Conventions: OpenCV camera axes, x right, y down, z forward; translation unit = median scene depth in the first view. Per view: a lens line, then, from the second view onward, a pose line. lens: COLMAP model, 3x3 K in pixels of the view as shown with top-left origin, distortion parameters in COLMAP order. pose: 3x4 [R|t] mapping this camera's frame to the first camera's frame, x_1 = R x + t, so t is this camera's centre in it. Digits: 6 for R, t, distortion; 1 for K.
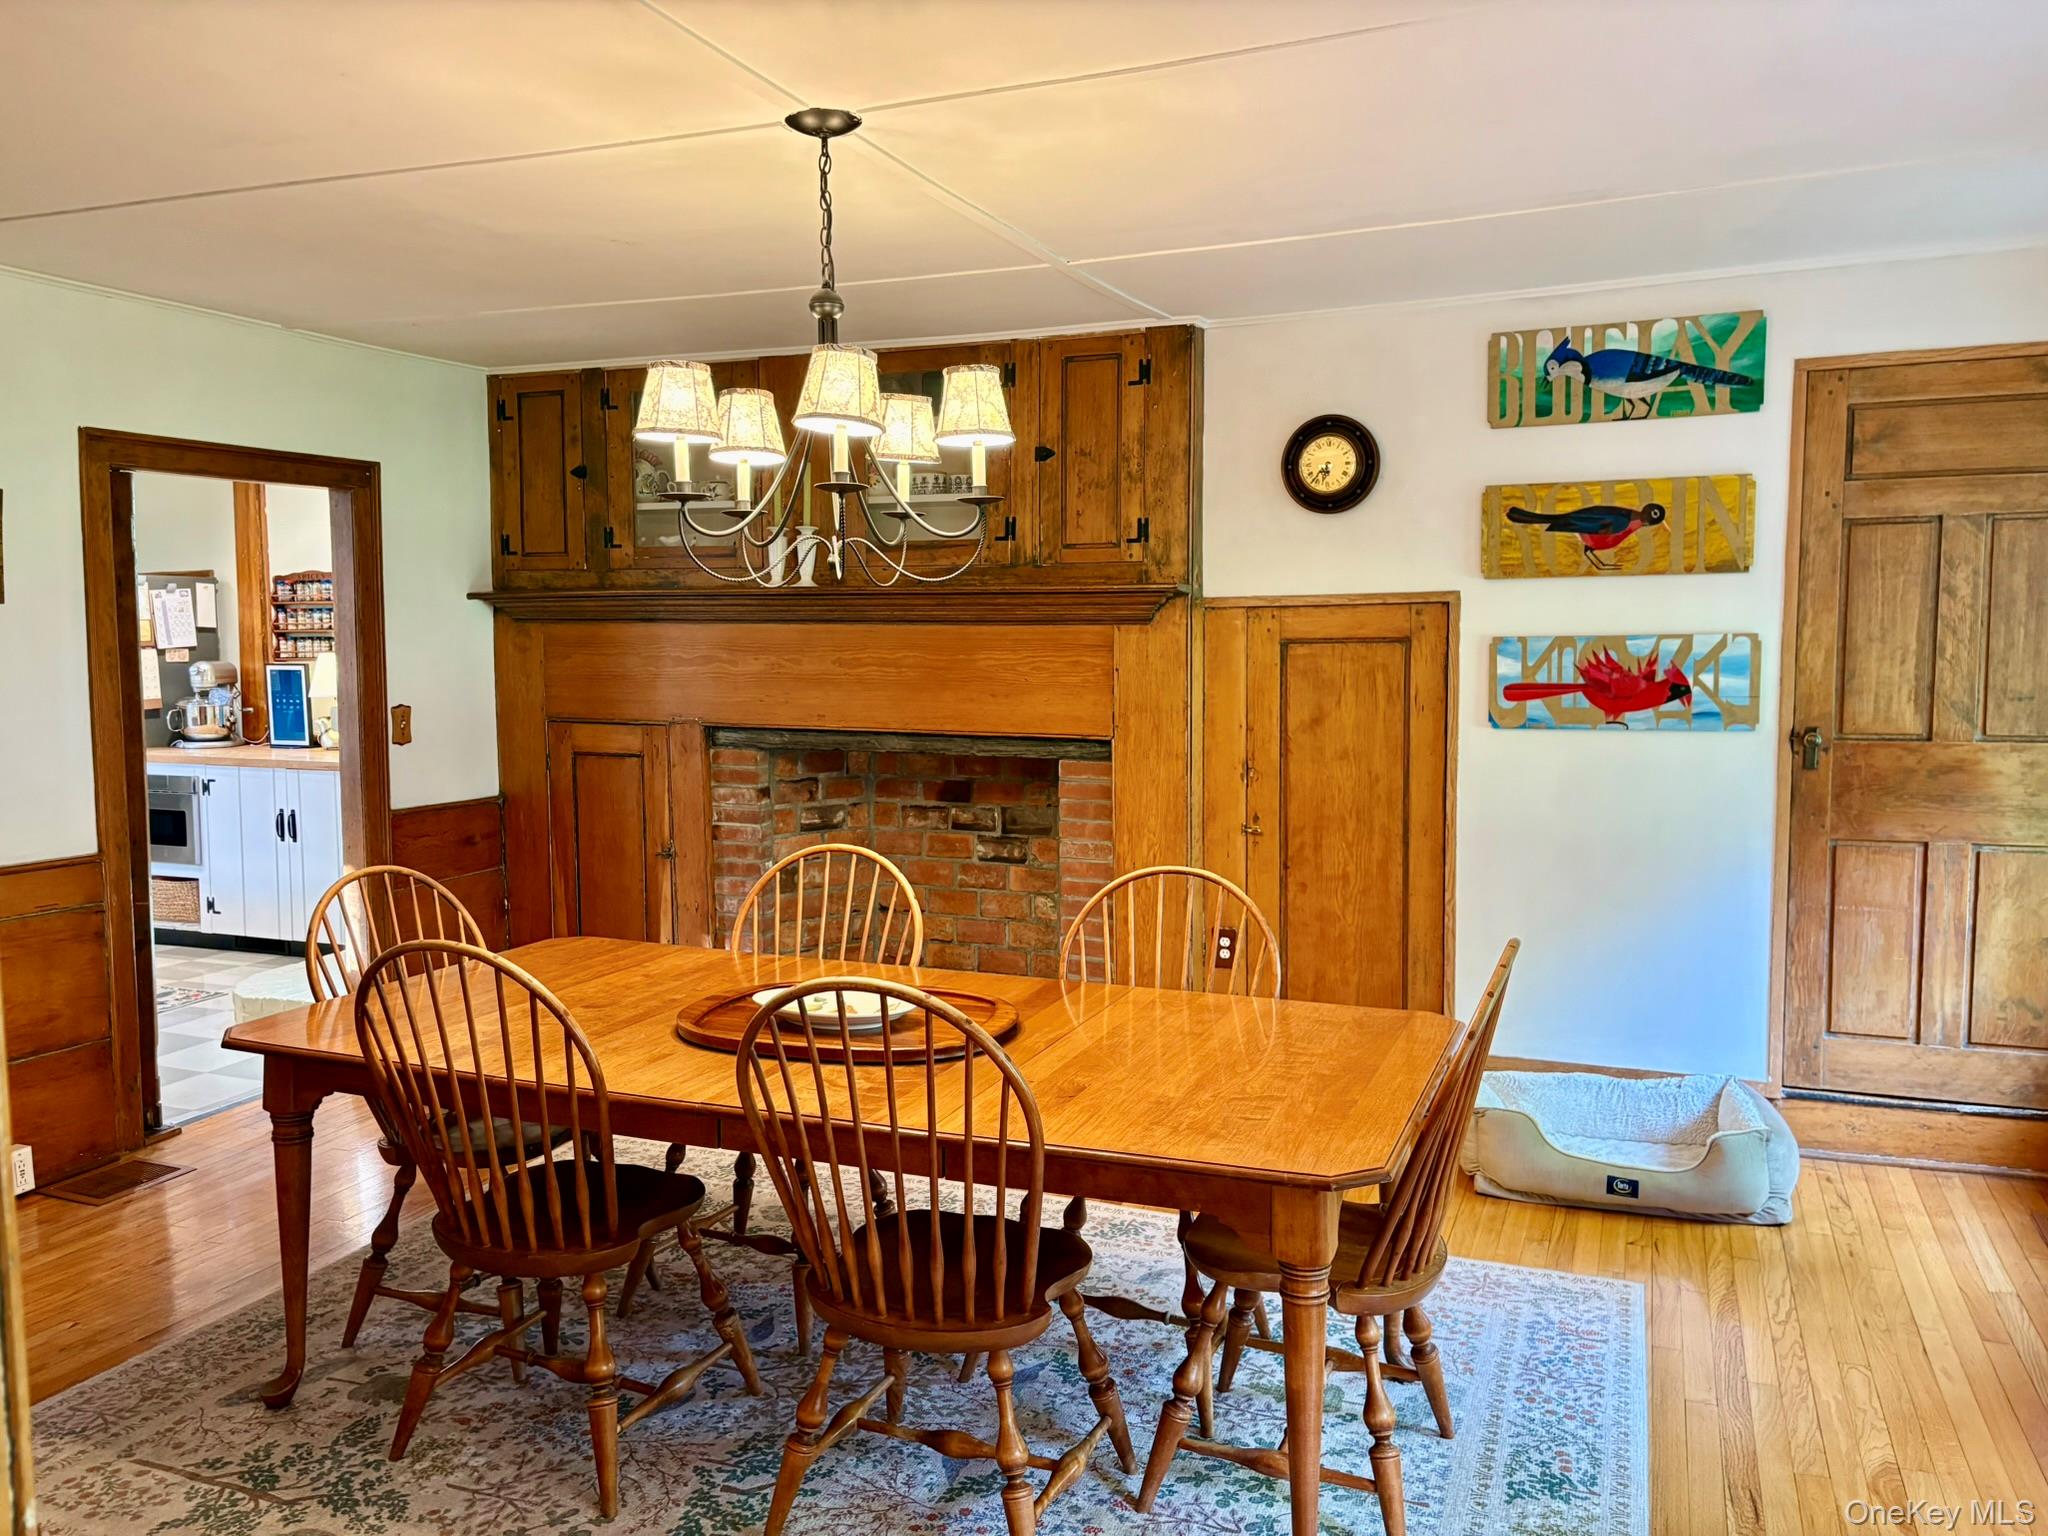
lens RADIAL K [[1555.7, 0, 1043.0], [0, 1555.7, 779.6], [0, 0, 1]] dist [0.051804, -0.061733]
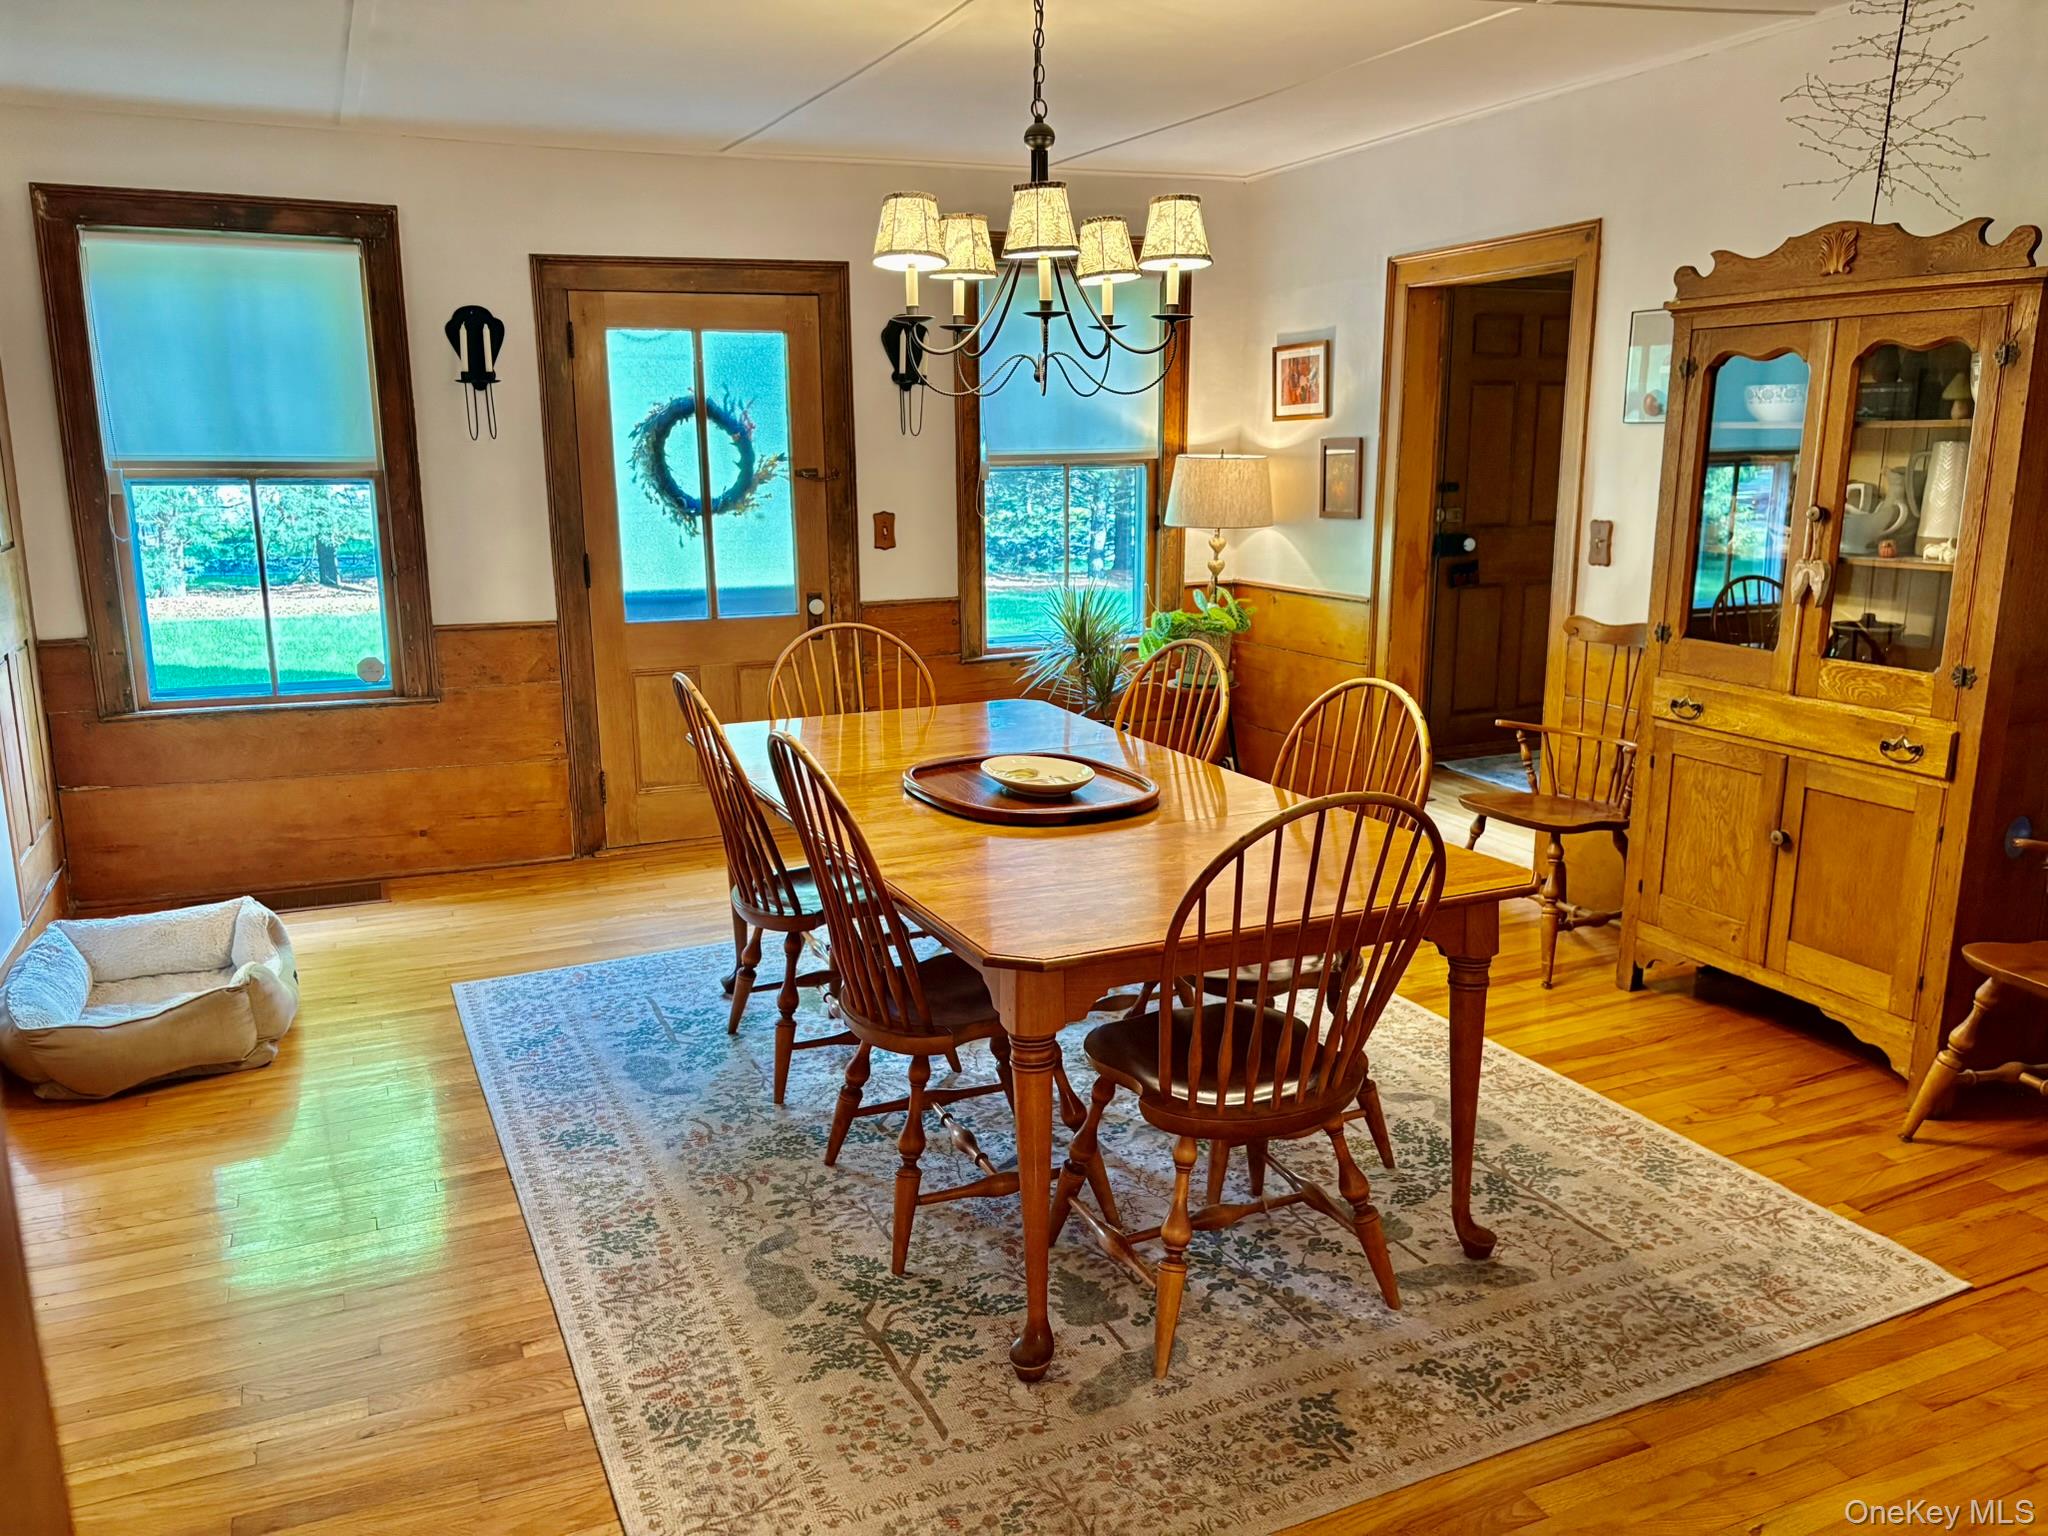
lens RADIAL K [[1555.7, 0, 1035.0], [0, 1555.7, 778.8], [0, 0, 1]] dist [0.051804, -0.061733]
pose [[-0.717401, -0.140910, 0.682261, -0.553032], [0.076639, 0.957424, 0.278327, -0.101986], [-0.692432, 0.251960, -0.676058, 1.076613]]
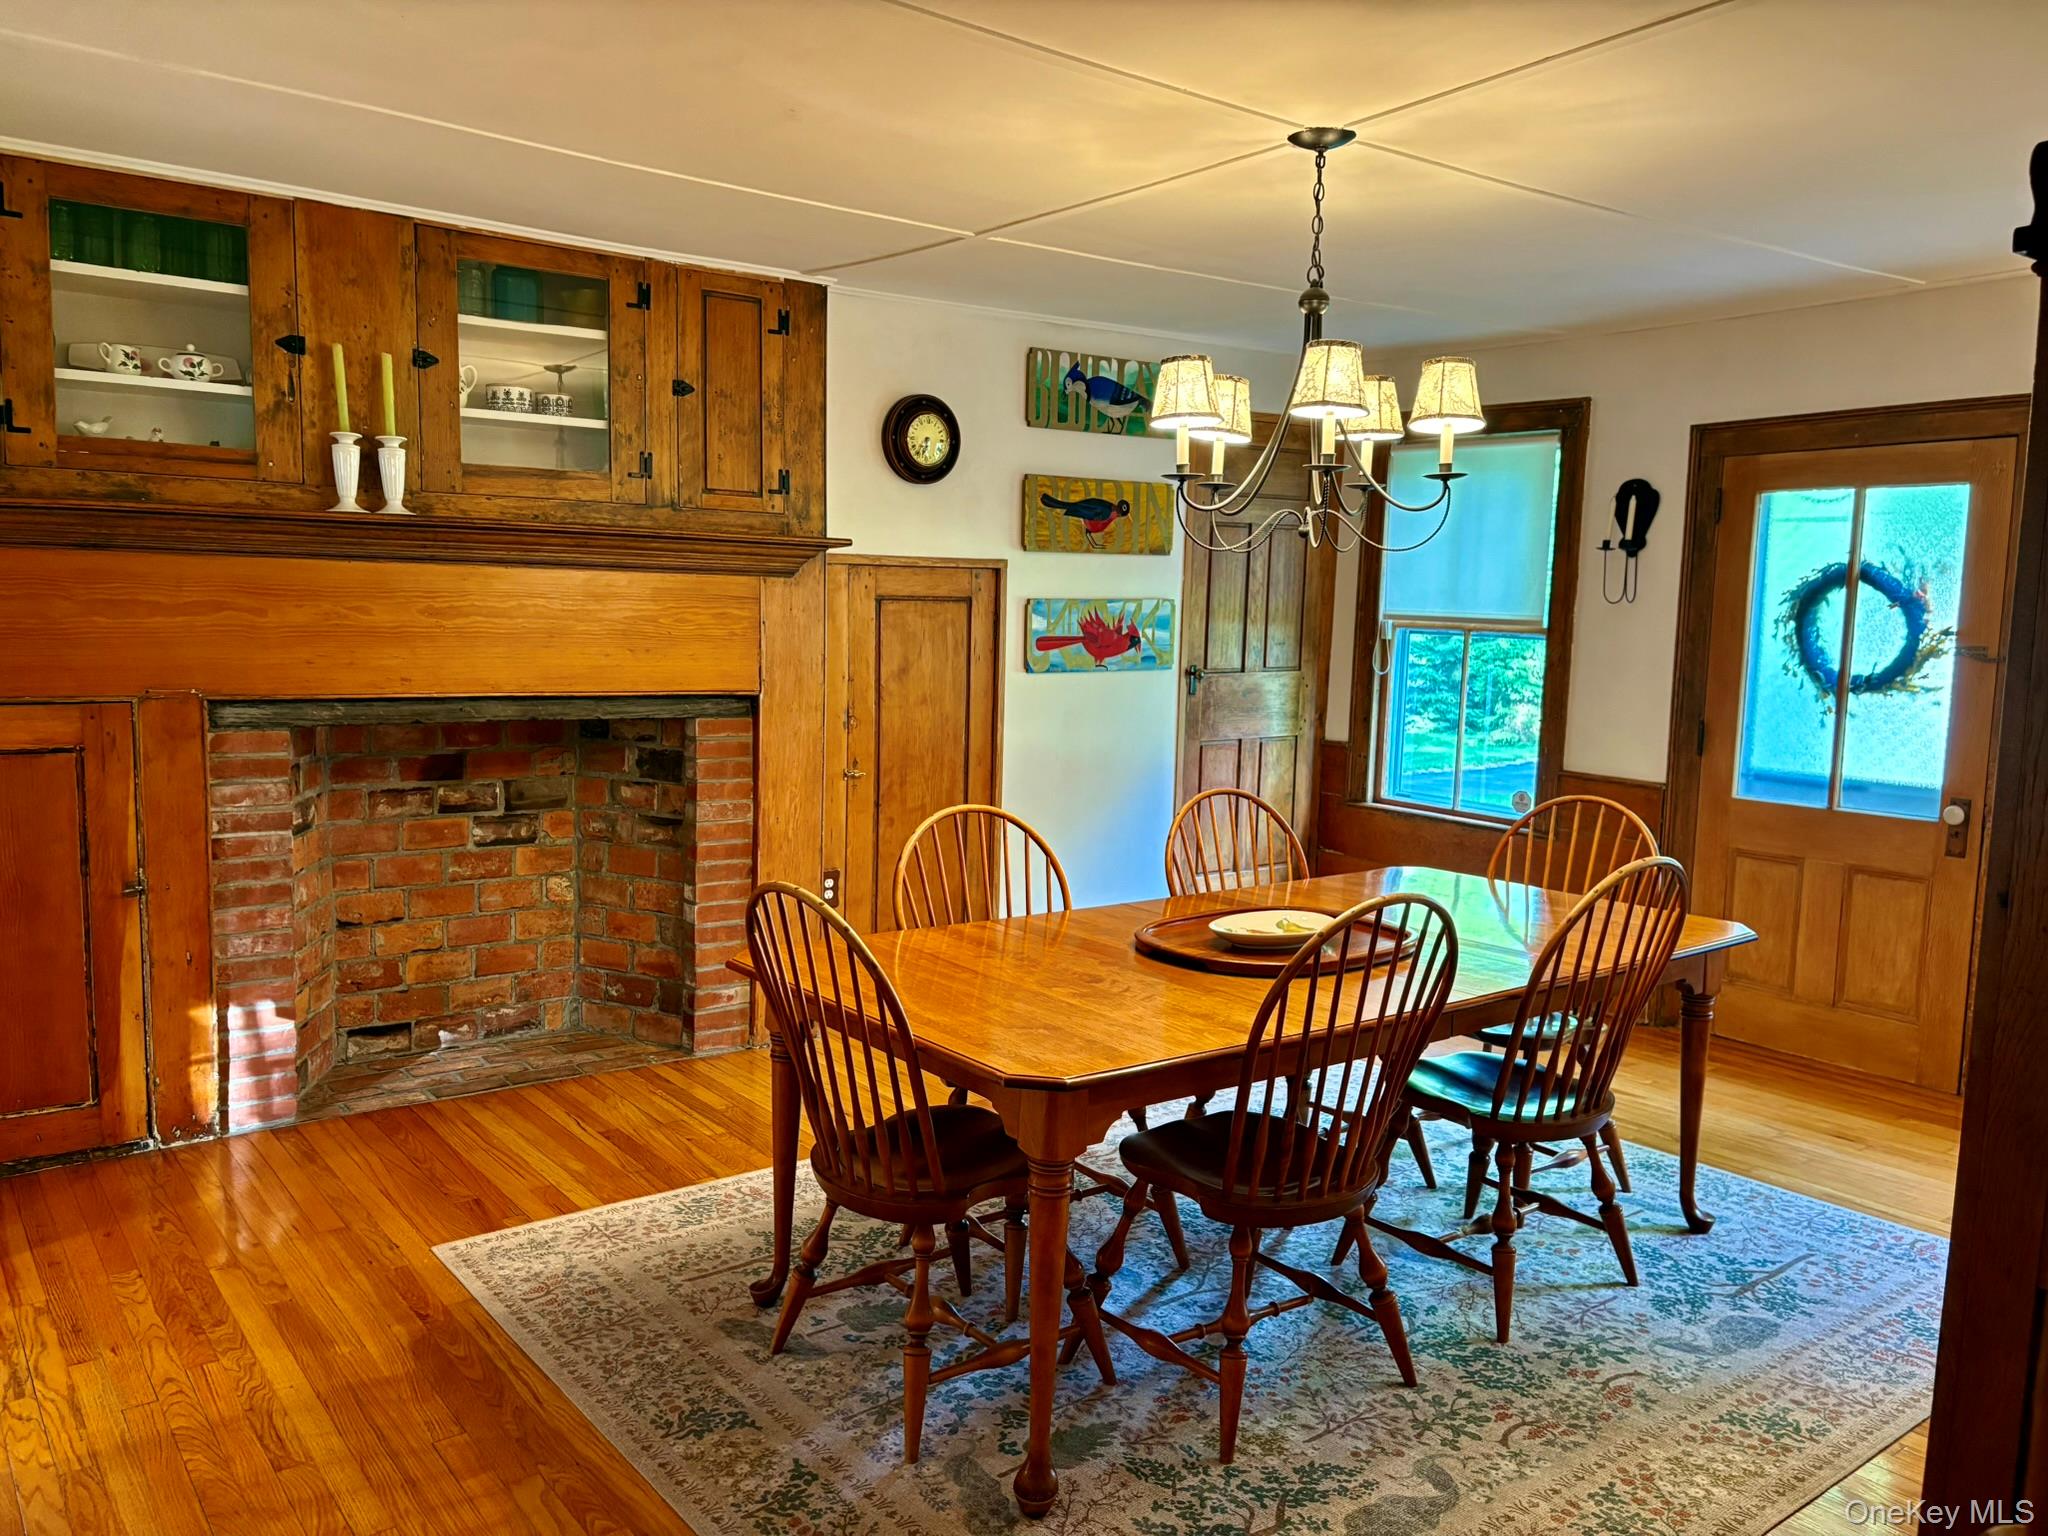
lens RADIAL K [[1555.7, 0, 1028.6], [0, 1555.7, 782.2], [0, 0, 1]] dist [0.051804, -0.061733]
pose [[0.513622, -0.085776, 0.853719, -0.712522], [0.056227, 0.996217, 0.066265, -0.026252], [-0.856172, 0.013967, 0.516501, 0.347775]]
